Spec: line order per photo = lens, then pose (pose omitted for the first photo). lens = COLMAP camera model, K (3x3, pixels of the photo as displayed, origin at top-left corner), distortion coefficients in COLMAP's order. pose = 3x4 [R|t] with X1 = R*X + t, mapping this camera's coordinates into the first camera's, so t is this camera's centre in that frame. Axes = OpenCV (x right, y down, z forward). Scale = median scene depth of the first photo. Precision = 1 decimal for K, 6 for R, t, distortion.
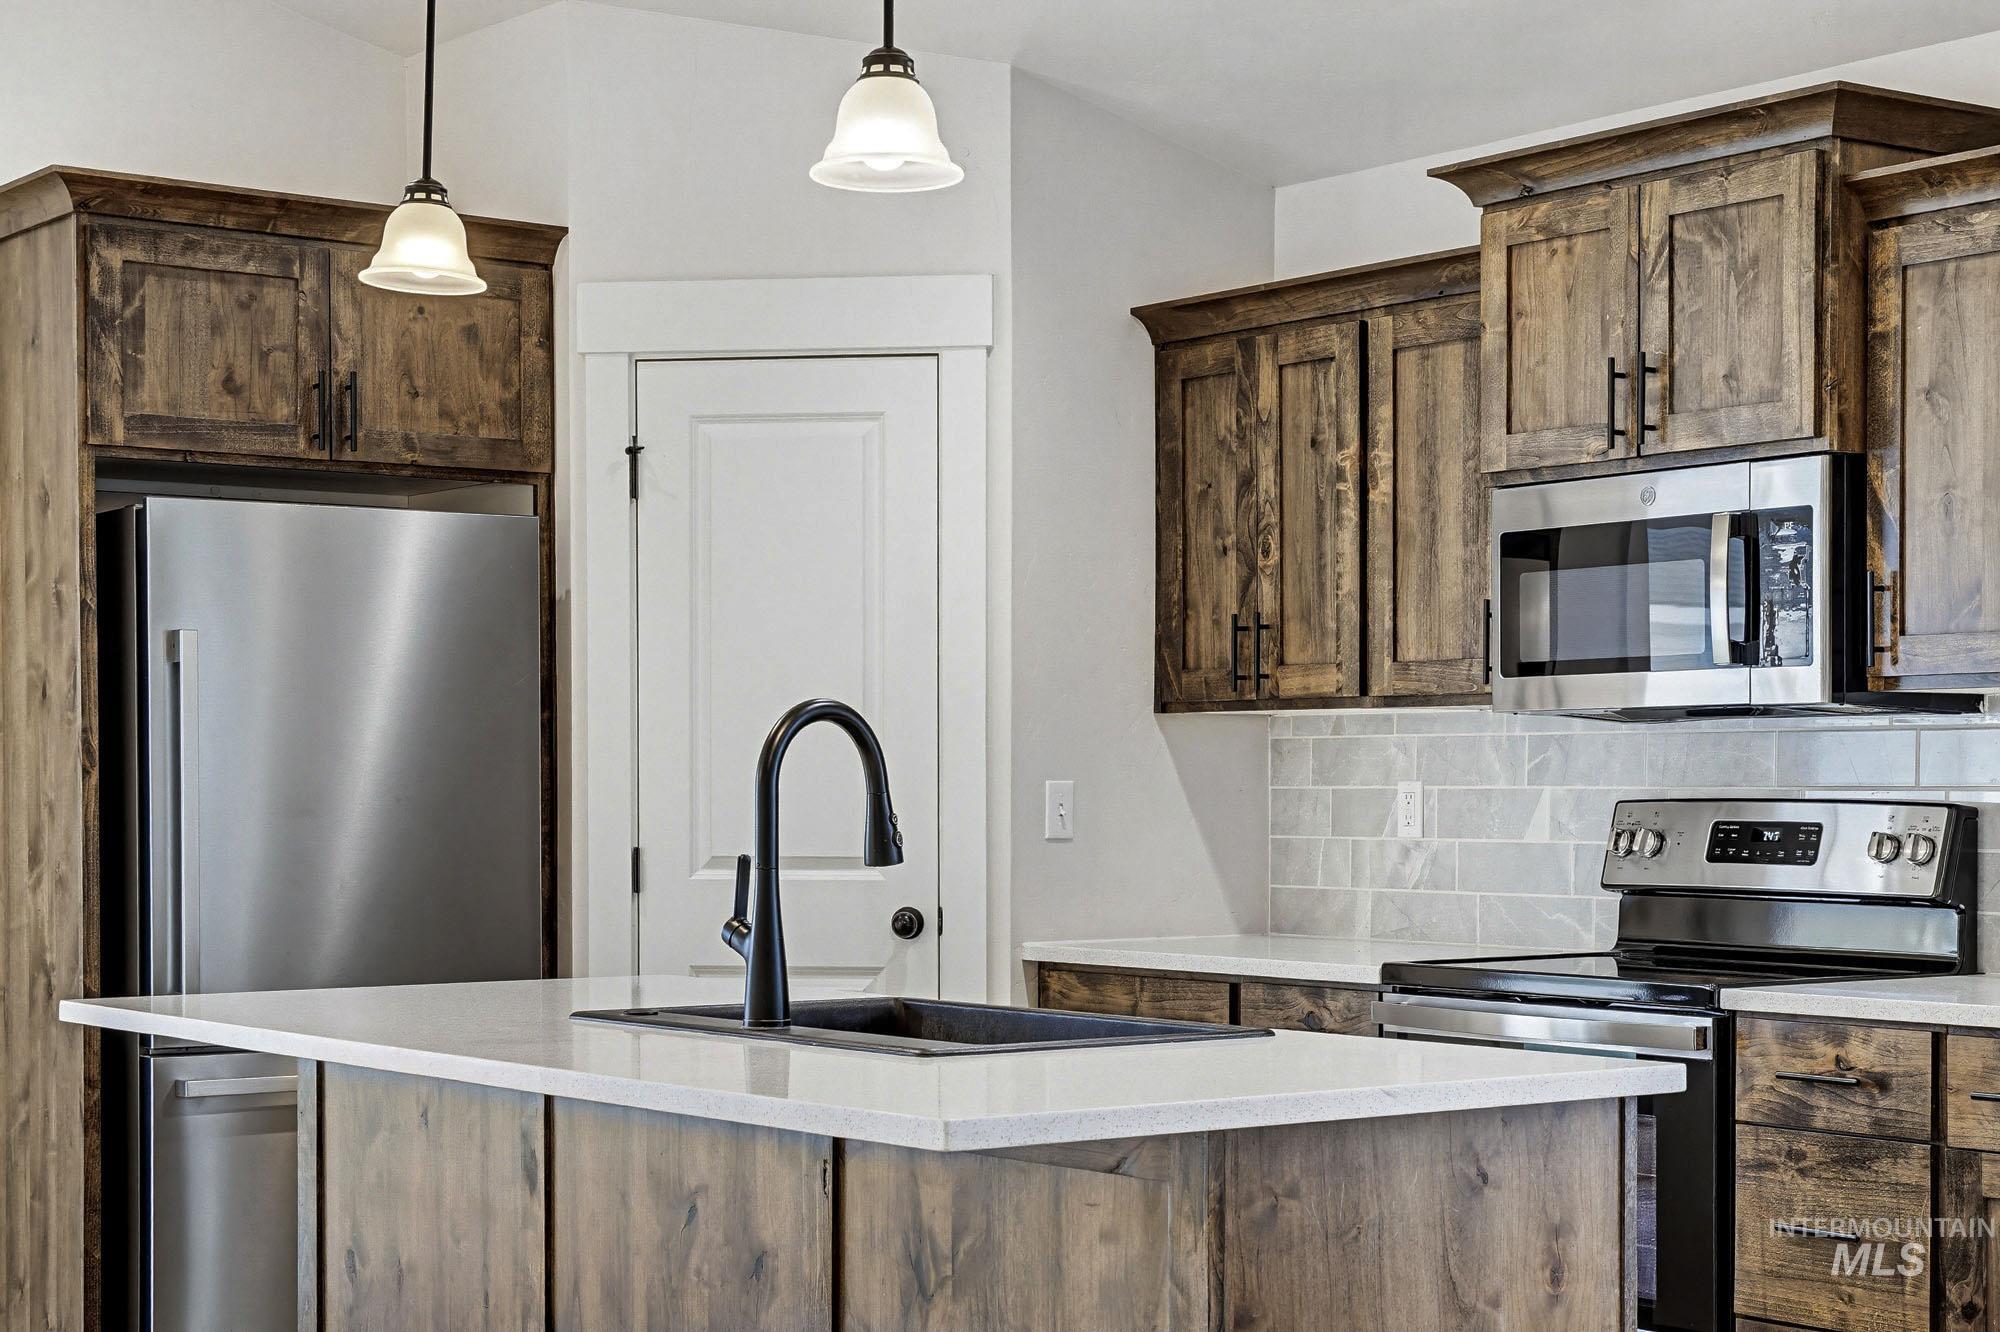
lens RADIAL K [[3345.5, 0, 983.5], [0, 3345.5, 831.4], [0, 0, 1]] dist [0.091453, 0.000000]
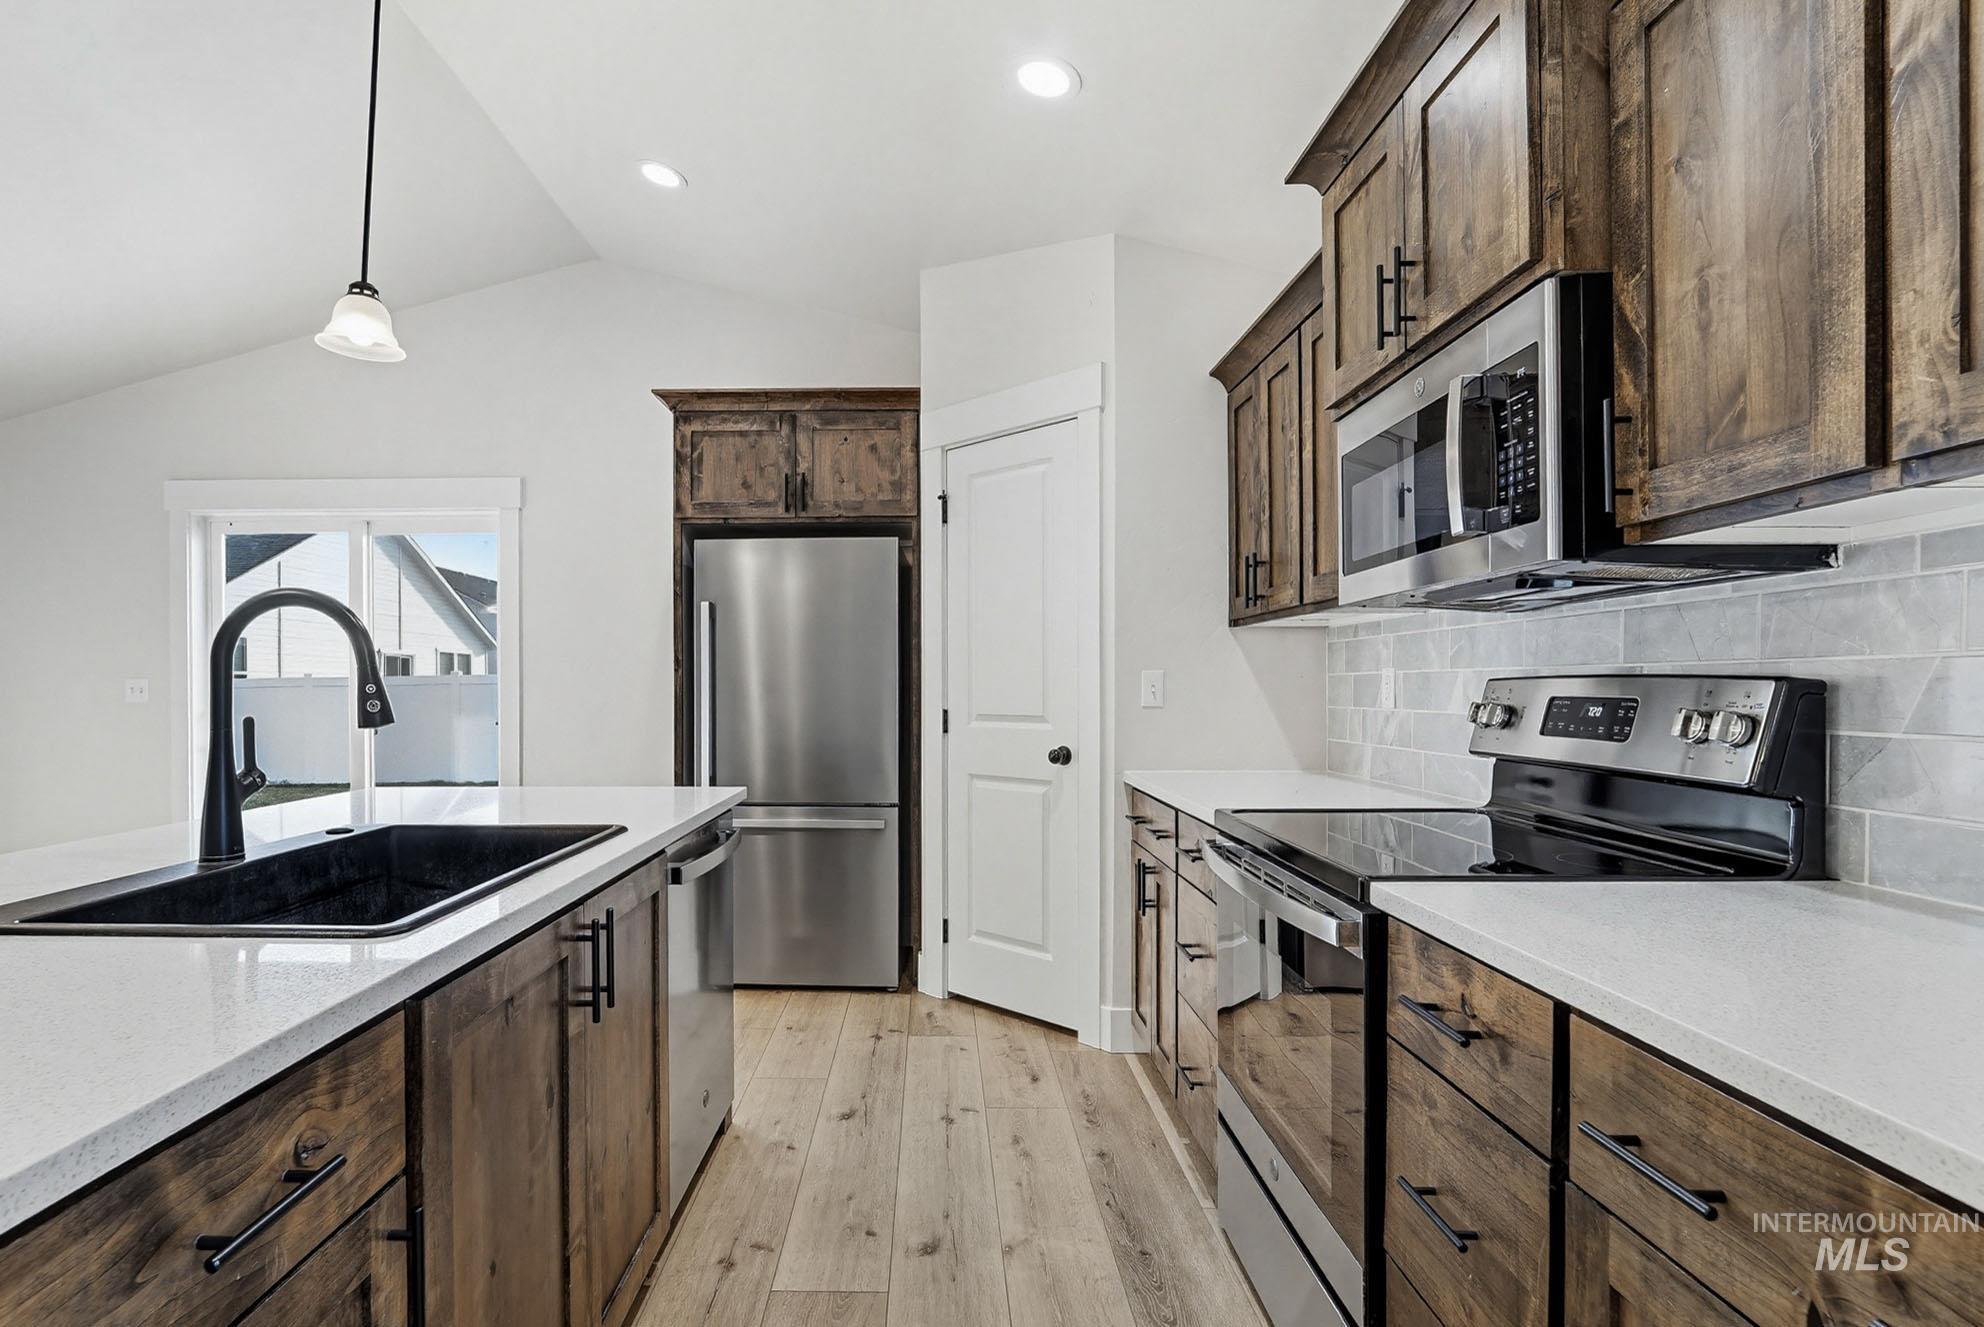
lens RADIAL K [[972.4, 0, 928.1], [0, 972.4, 690.3], [0, 0, 1]] dist [0.004973, -0.007126]
pose [[0.793773, -0.000160, -0.608215, 0.239196], [-0.006076, 0.999948, -0.008192, -0.001231], [0.608184, 0.010198, 0.793730, 0.608484]]
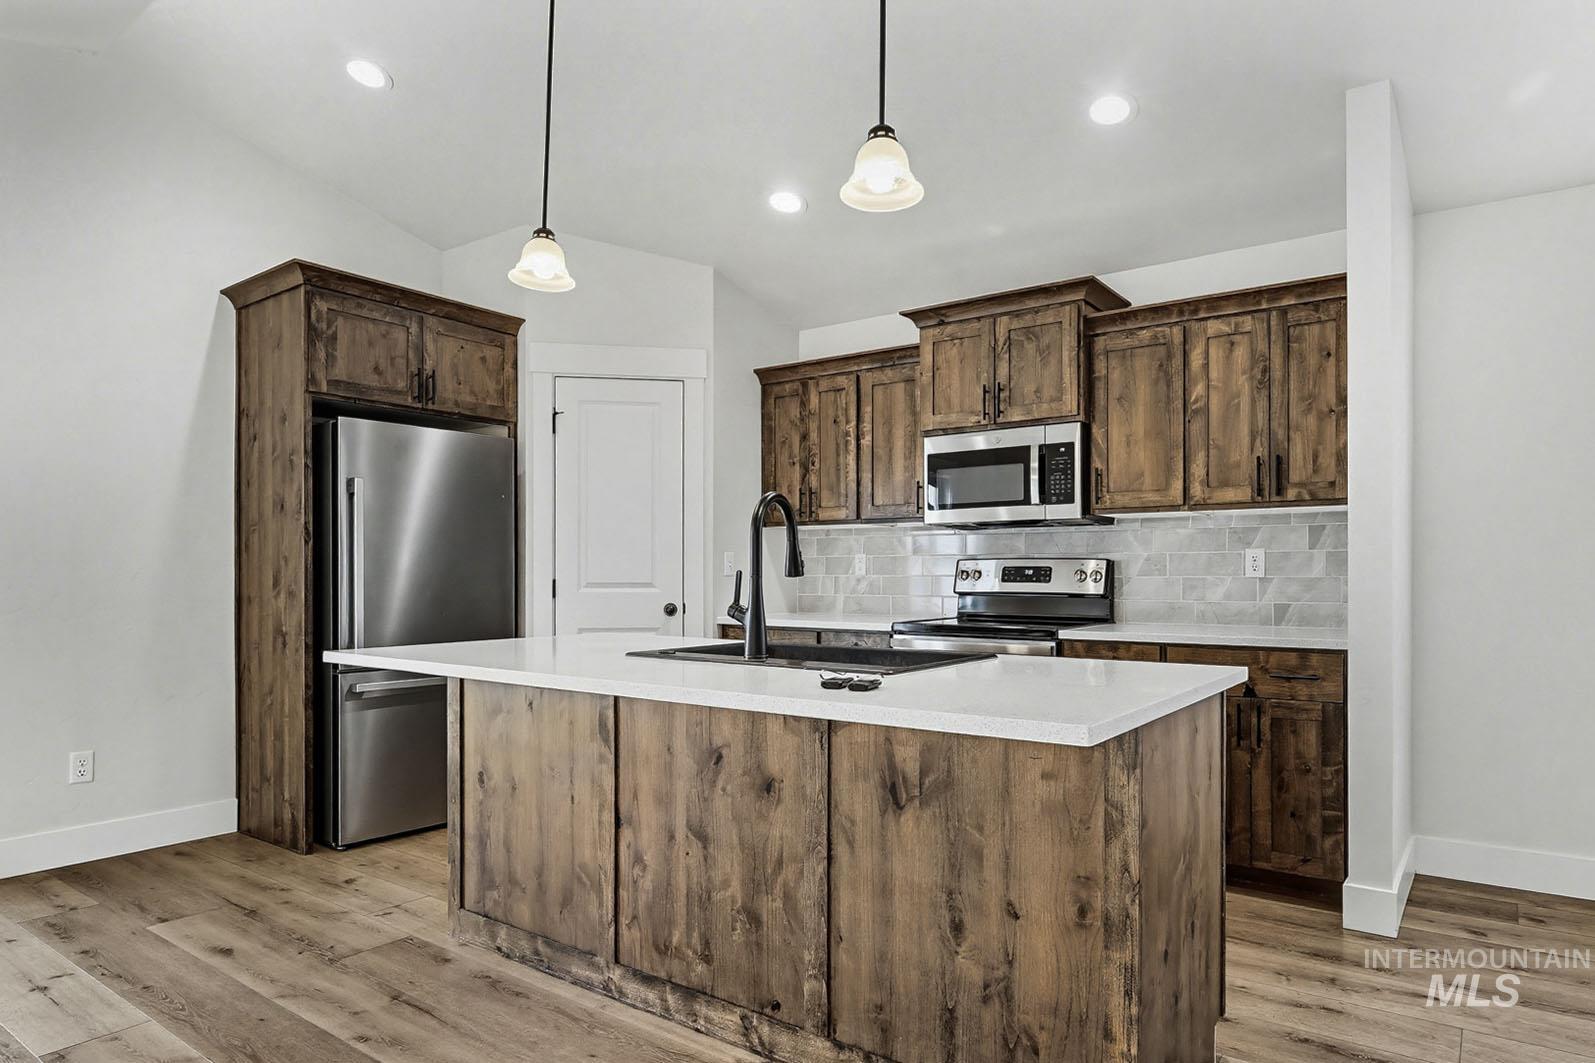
lens RADIAL K [[944.9, 0, 836.6], [0, 944.9, 570.7], [0, 0, 1]] dist [0.003995, -0.011866]
pose [[0.951340, 0.002266, 0.308136, -0.130203], [0.002872, 0.999864, -0.016222, 0.011384], [-0.308131, 0.016318, 0.951204, 0.321232]]
